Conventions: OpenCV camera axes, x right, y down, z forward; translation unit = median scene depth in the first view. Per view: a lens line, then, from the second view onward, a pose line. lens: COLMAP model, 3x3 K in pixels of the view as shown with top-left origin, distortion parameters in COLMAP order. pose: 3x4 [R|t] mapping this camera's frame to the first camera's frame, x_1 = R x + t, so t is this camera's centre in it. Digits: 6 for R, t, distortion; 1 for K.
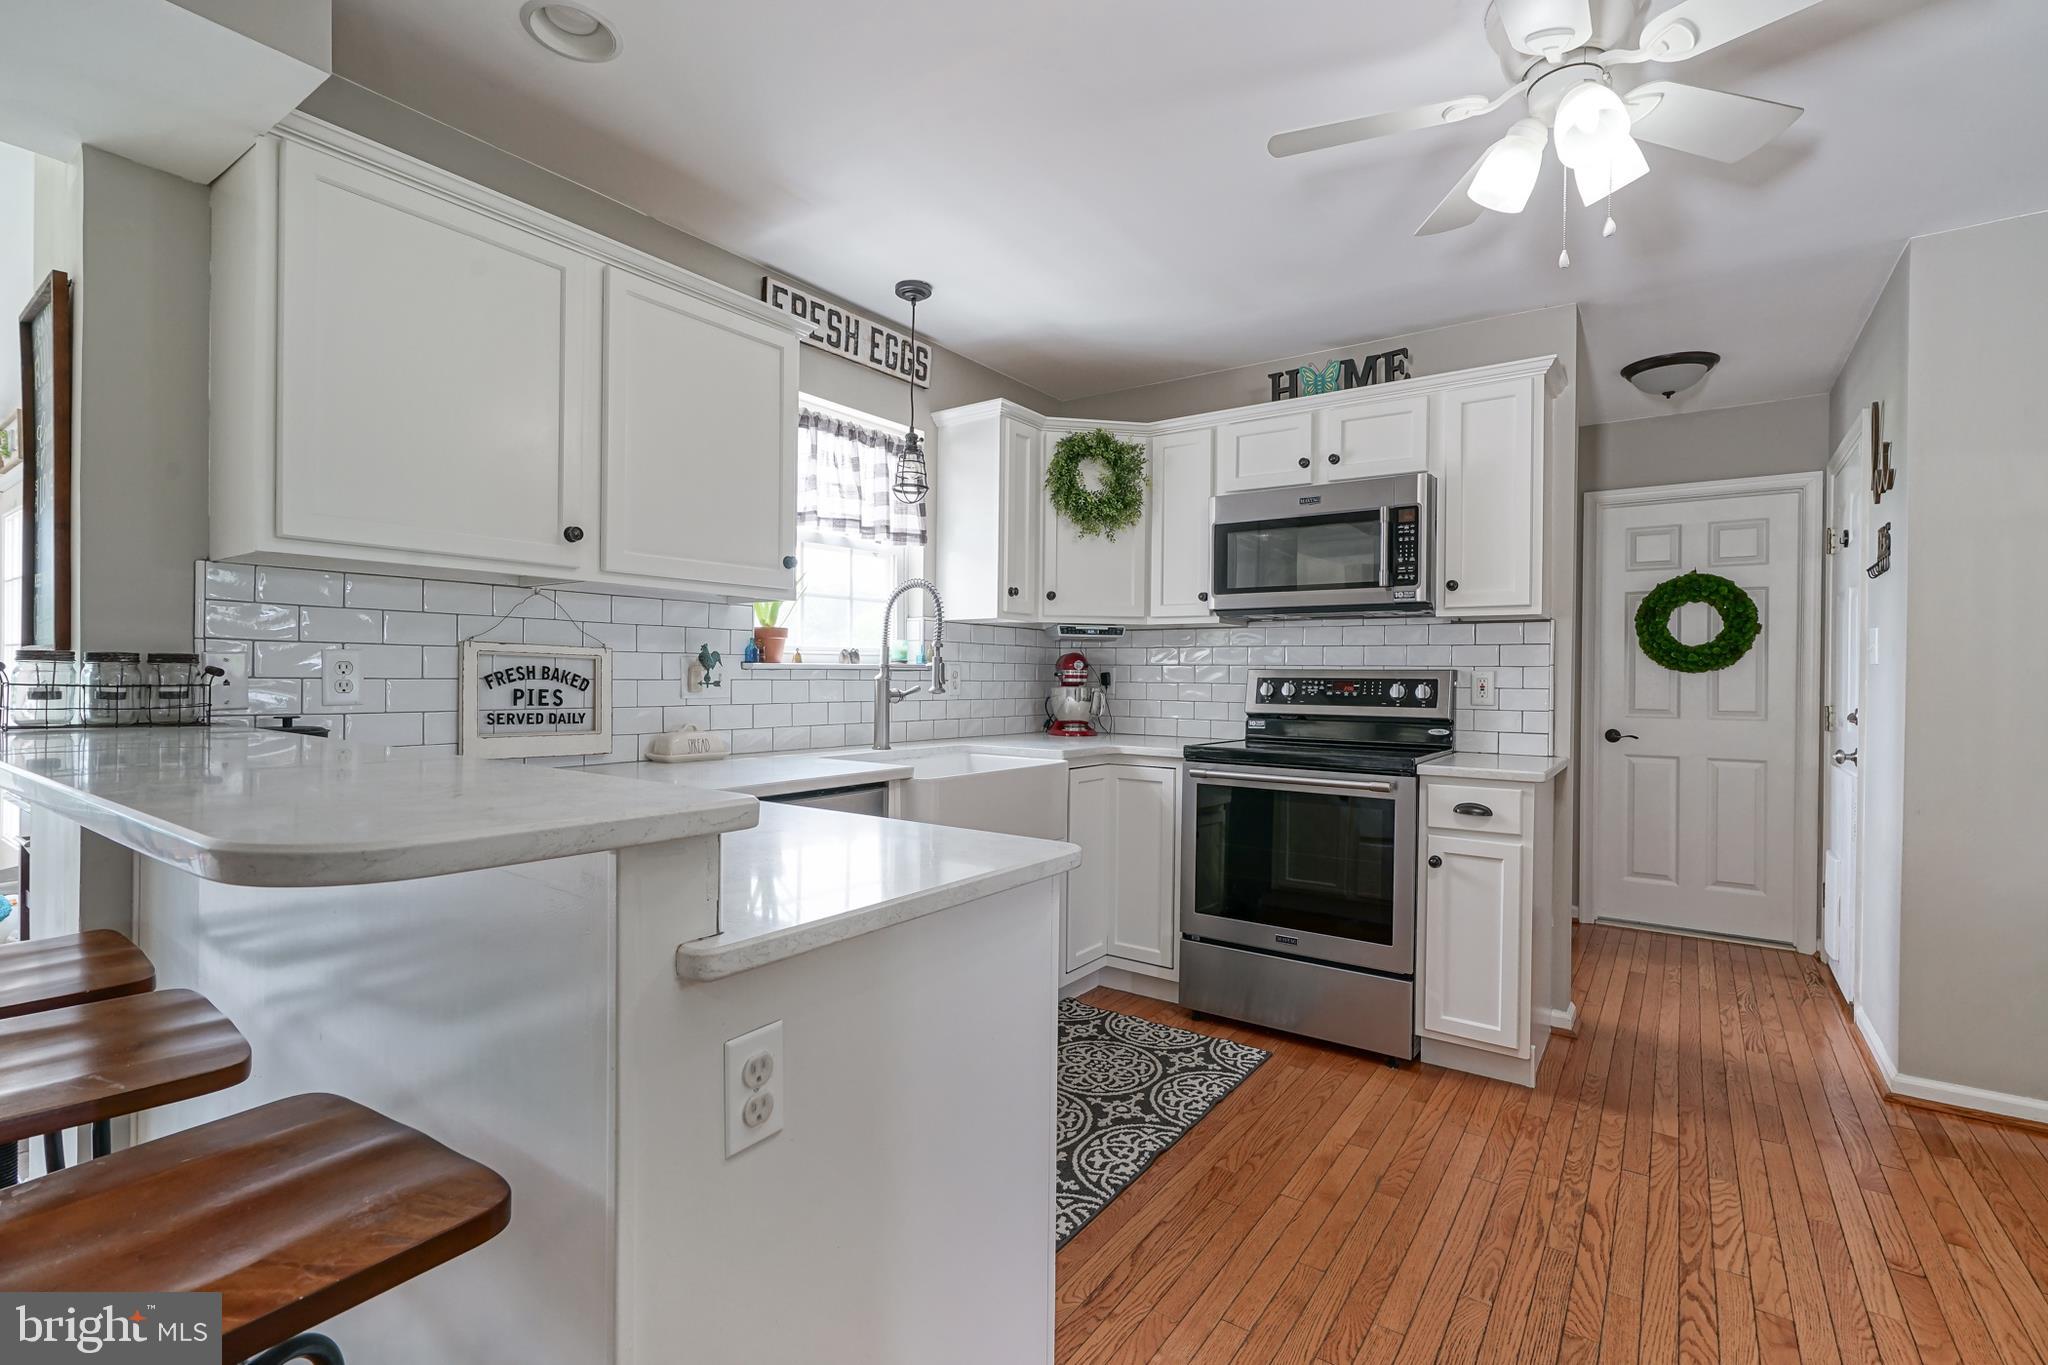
lens RADIAL K [[947.1, 0, 1010.6], [0, 947.1, 680.9], [0, 0, 1]] dist [-0.002429, 0.000892]
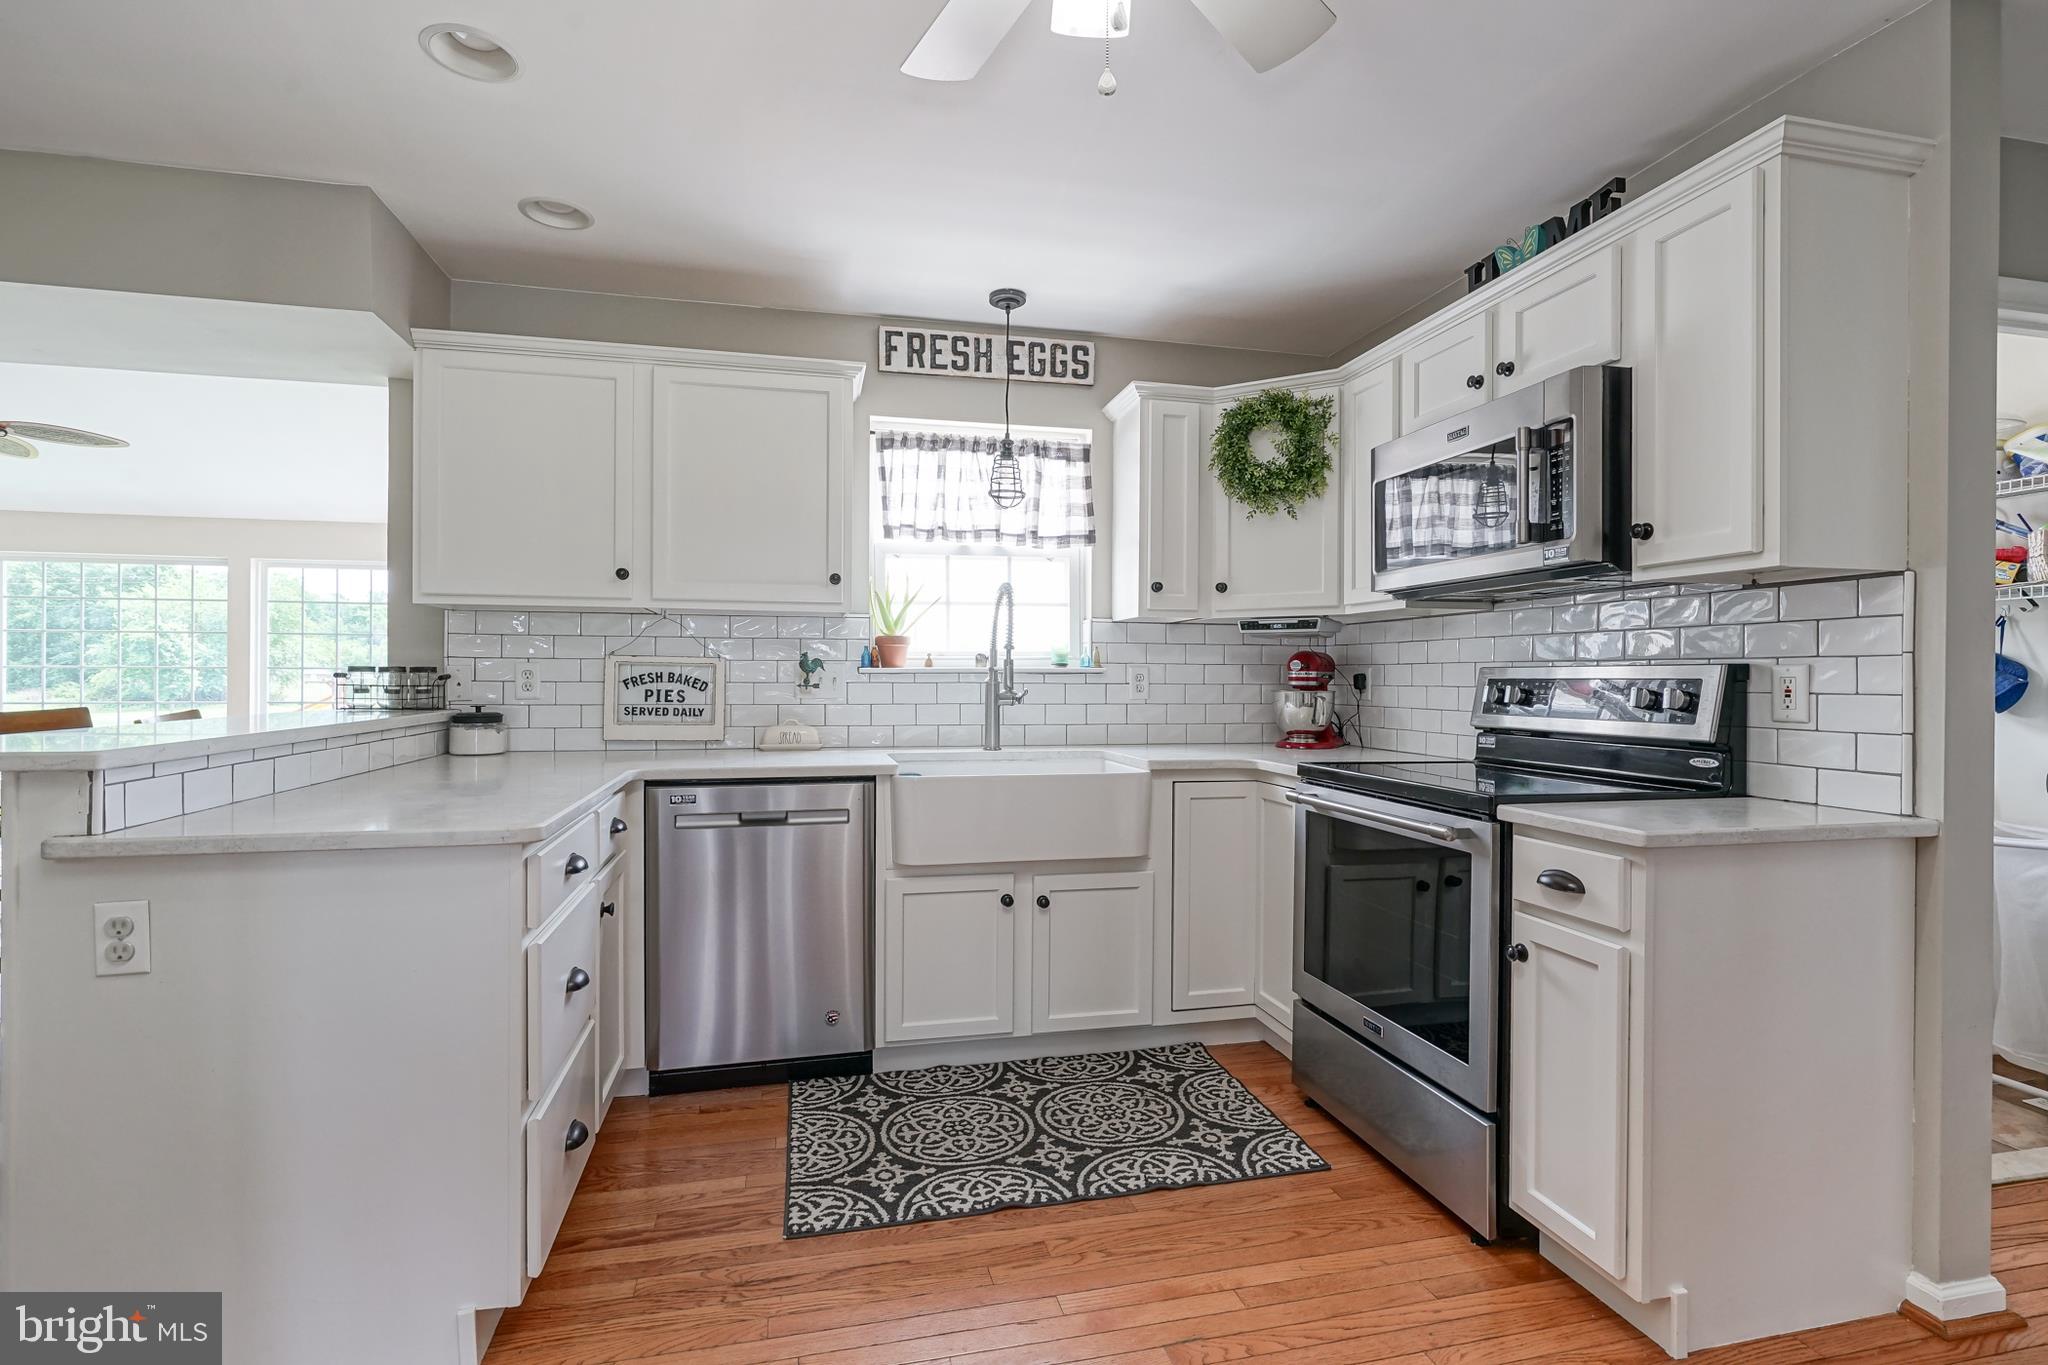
lens RADIAL K [[939.2, 0, 989.2], [0, 939.2, 681.4], [0, 0, 1]] dist [-0.005585, -0.000315]
pose [[0.749744, -0.003866, -0.661717, 0.527158], [-0.000215, 0.999981, -0.006086, 0.003845], [0.661728, 0.004705, 0.749729, 0.226548]]
